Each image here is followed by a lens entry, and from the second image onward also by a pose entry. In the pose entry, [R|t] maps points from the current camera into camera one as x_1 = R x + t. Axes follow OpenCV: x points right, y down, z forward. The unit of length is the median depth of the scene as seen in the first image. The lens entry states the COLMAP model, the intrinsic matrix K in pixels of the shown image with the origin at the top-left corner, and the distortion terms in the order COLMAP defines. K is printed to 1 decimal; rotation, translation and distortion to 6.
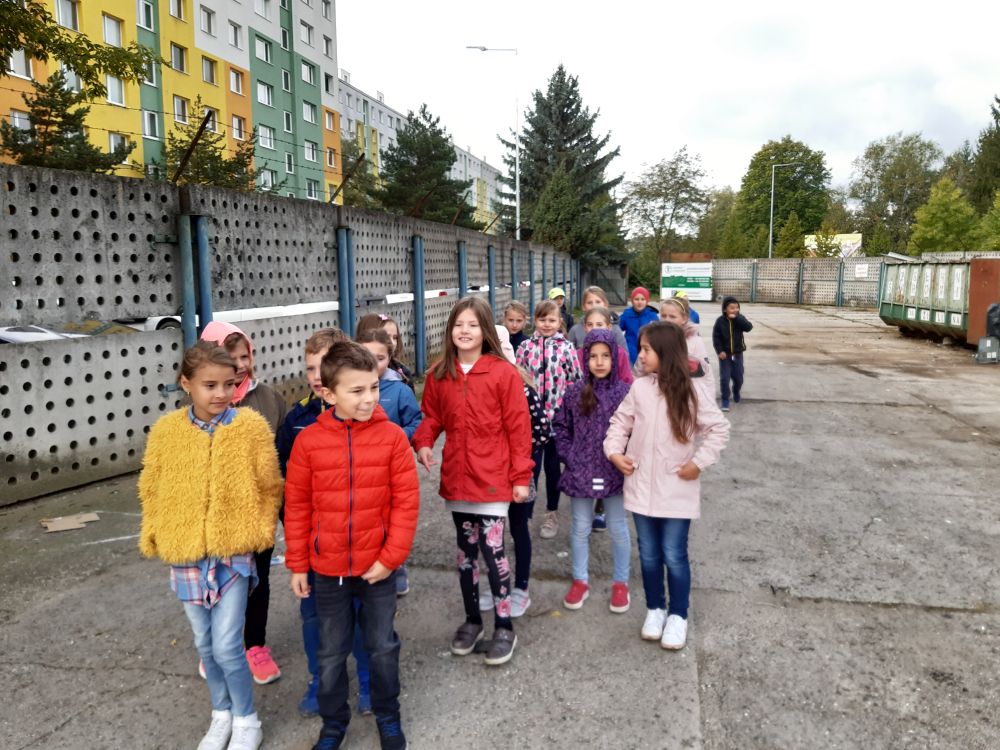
lens RADIAL K [[665.5, 0, 500.0], [0, 665.5, 375.0], [0, 0, 1]] dist [0.026004, -0.103412]
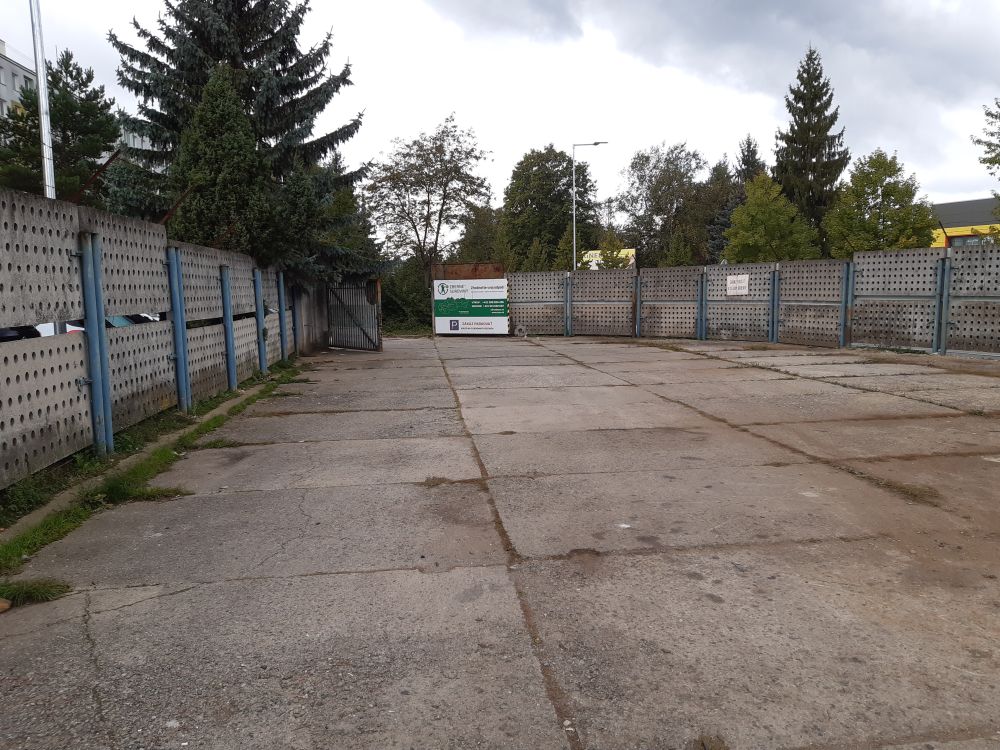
lens RADIAL K [[665.5, 0, 500.0], [0, 665.5, 375.0], [0, 0, 1]] dist [0.026004, -0.103412]
pose [[0.938503, -0.058845, 0.340218, 0.069646], [0.070622, 0.997253, -0.022326, -0.050363], [-0.337970, 0.044980, 0.940081, 0.334555]]
